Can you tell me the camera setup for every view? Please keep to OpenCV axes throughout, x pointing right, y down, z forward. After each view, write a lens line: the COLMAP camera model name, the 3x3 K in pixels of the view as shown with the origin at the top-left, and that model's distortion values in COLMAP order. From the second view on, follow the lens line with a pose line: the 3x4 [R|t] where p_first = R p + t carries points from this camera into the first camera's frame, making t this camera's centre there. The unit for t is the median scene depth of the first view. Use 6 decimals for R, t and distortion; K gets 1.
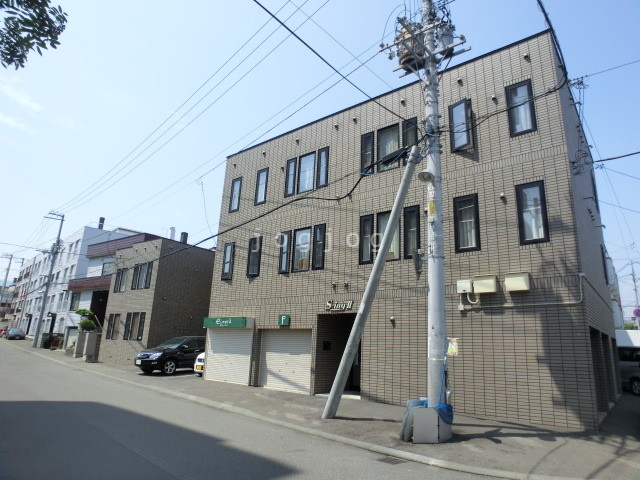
lens RADIAL K [[410.1, 0, 321.4], [0, 410.1, 238.9], [0, 0, 1]] dist [-0.047410, -0.000220]
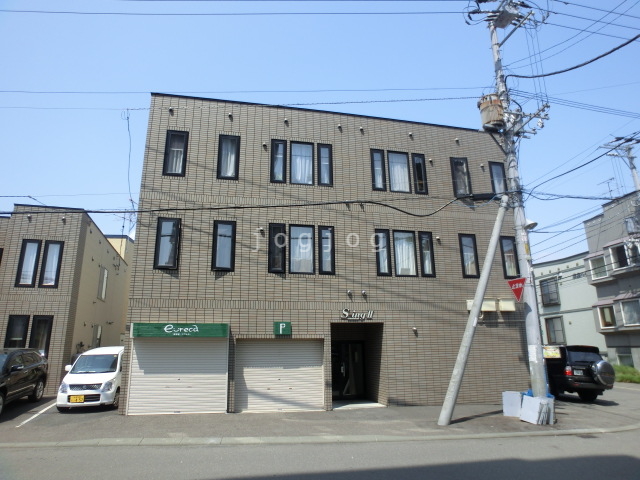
lens RADIAL K [[410.1, 0, 320.6], [0, 410.1, 240.0], [0, 0, 1]] dist [-0.047410, -0.000220]
pose [[0.625621, 0.159802, 0.763584, -0.720262], [-0.171145, 0.983065, -0.065512, 0.059341], [-0.761122, -0.089698, 0.642376, 0.408792]]
